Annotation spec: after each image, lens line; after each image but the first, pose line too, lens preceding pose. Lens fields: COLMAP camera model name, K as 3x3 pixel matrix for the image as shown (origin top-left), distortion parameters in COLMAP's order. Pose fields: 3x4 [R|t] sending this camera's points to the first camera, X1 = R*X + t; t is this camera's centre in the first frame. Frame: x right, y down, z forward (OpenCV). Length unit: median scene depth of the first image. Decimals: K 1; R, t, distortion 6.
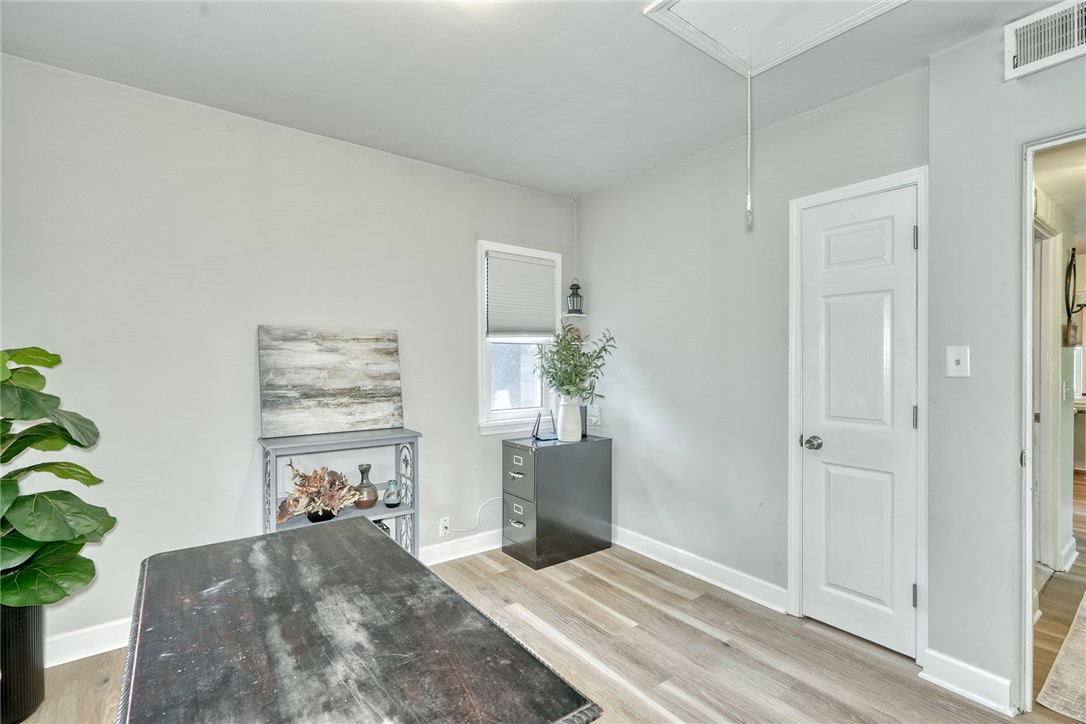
lens RADIAL K [[495.3, 0, 539.7], [0, 495.3, 361.0], [0, 0, 1]] dist [-0.000139, 0.001064]
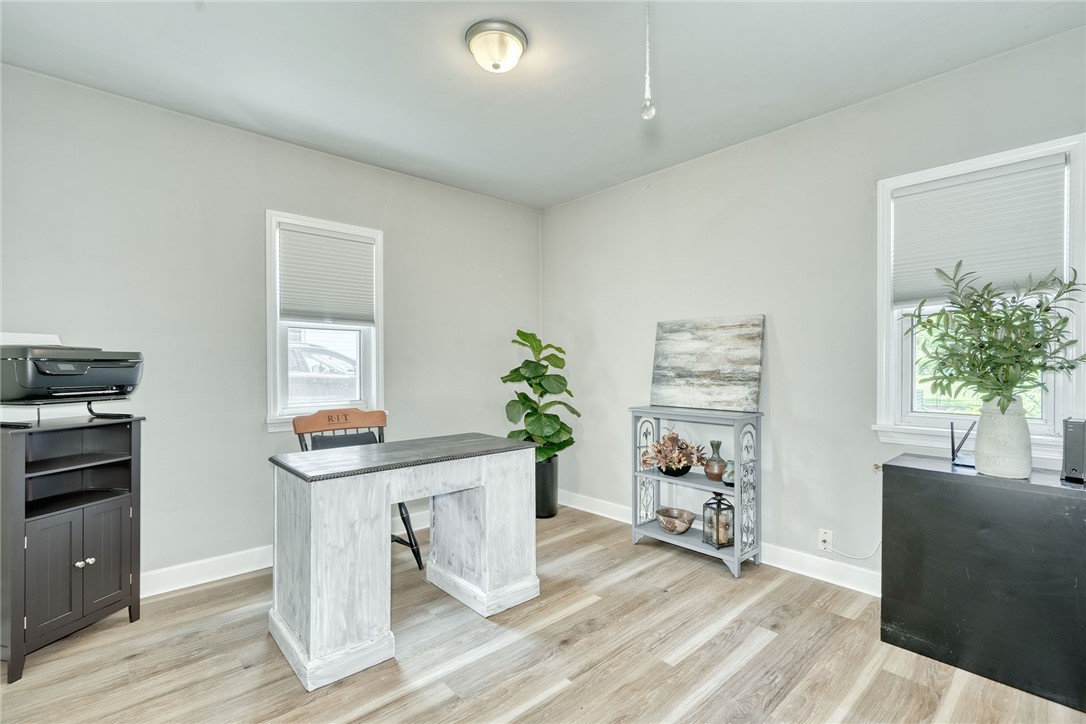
lens RADIAL K [[495.3, 0, 539.7], [0, 495.3, 361.0], [0, 0, 1]] dist [-0.000139, 0.001064]
pose [[0.096819, -0.006552, -0.995280, 0.705139], [0.004094, 0.999972, -0.006184, 0.037598], [0.995294, -0.003476, 0.096843, 0.506858]]
